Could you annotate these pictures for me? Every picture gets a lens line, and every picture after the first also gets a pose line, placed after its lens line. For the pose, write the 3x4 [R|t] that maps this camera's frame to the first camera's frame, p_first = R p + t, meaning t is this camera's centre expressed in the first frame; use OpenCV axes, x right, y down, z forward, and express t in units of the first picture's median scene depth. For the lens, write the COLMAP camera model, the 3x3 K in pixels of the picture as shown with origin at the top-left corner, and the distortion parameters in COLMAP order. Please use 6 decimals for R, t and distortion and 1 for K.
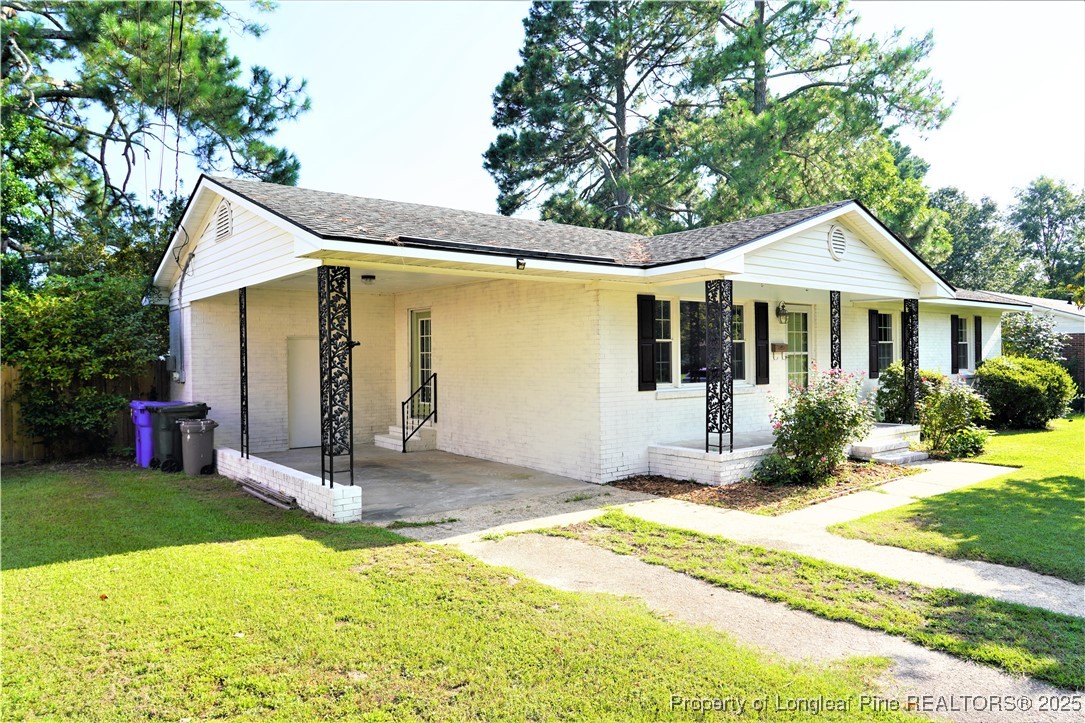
lens RADIAL K [[745.7, 0, 544.2], [0, 745.7, 358.5], [0, 0, 1]] dist [-0.016728, 0.000043]
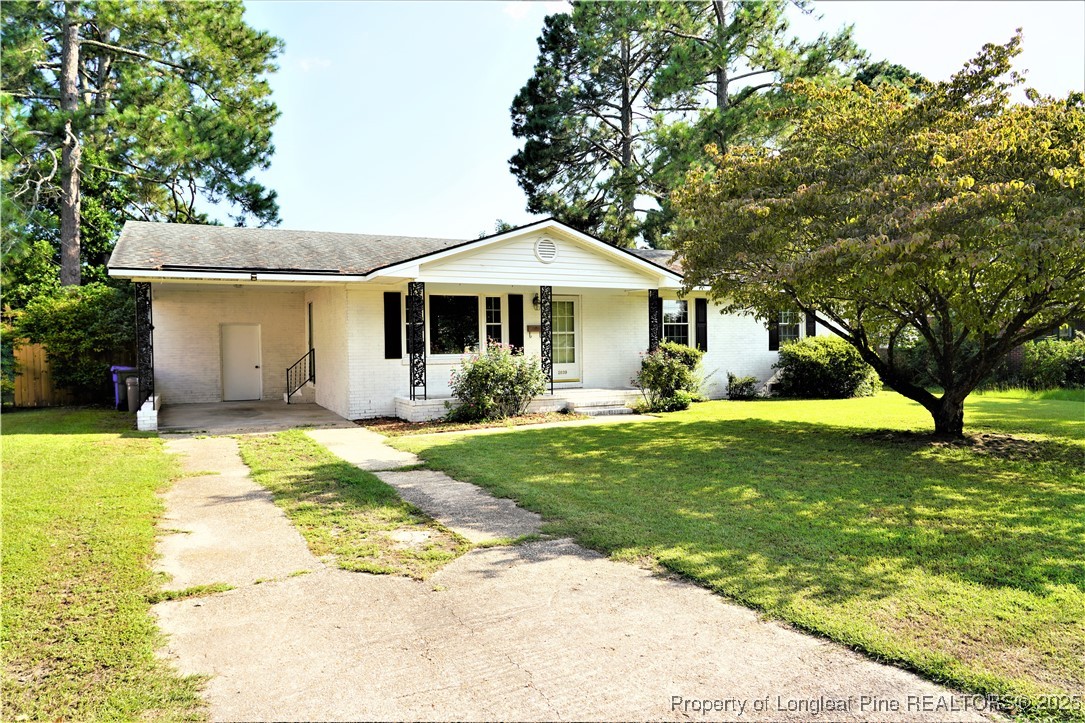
lens RADIAL K [[745.7, 0, 540.9], [0, 745.7, 363.6], [0, 0, 1]] dist [-0.016728, 0.000043]
pose [[0.975779, 0.003430, -0.218734, 0.603771], [0.002388, 0.999651, 0.026326, 0.012592], [0.218748, -0.026211, 0.975429, -0.284597]]
